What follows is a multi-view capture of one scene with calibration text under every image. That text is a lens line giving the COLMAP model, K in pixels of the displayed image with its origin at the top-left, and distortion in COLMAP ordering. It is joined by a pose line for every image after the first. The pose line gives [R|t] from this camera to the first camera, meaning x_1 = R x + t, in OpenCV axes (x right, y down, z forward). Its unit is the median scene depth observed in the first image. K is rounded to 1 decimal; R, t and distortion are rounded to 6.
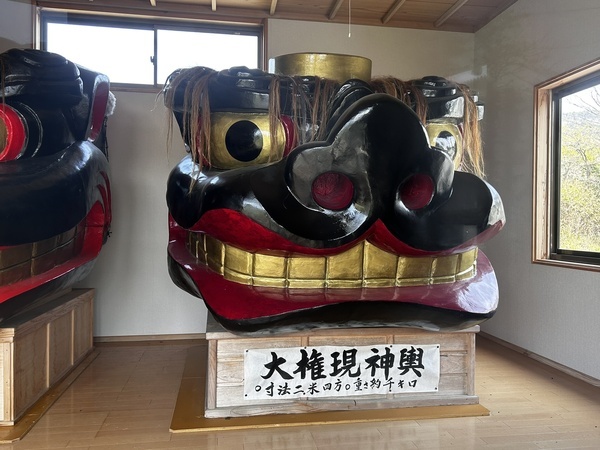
lens RADIAL K [[514.2, 0, 302.2], [0, 514.2, 219.7], [0, 0, 1]] dist [0.052752, -0.049906]
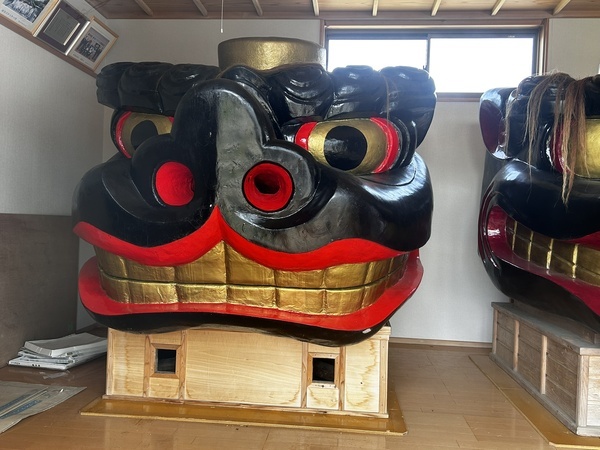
lens RADIAL K [[514.2, 0, 305.2], [0, 514.2, 222.5], [0, 0, 1]] dist [0.052752, -0.049906]
pose [[0.969623, 0.024646, -0.243361, -0.439718], [-0.024989, 0.999686, 0.001677, -0.004336], [0.243326, 0.004456, 0.969934, -0.070244]]
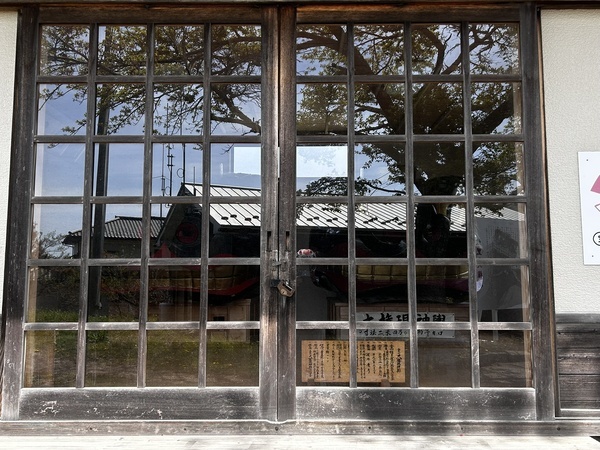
lens RADIAL K [[511.9, 0, 299.7], [0, 511.9, 224.3], [0, 0, 1]] dist [0.076526, 0.001141]
pose [[0.986767, -0.026211, -0.160014, 0.014818], [0.010003, 0.994809, -0.101269, 0.106364], [0.161837, 0.098329, 0.981906, -1.082421]]
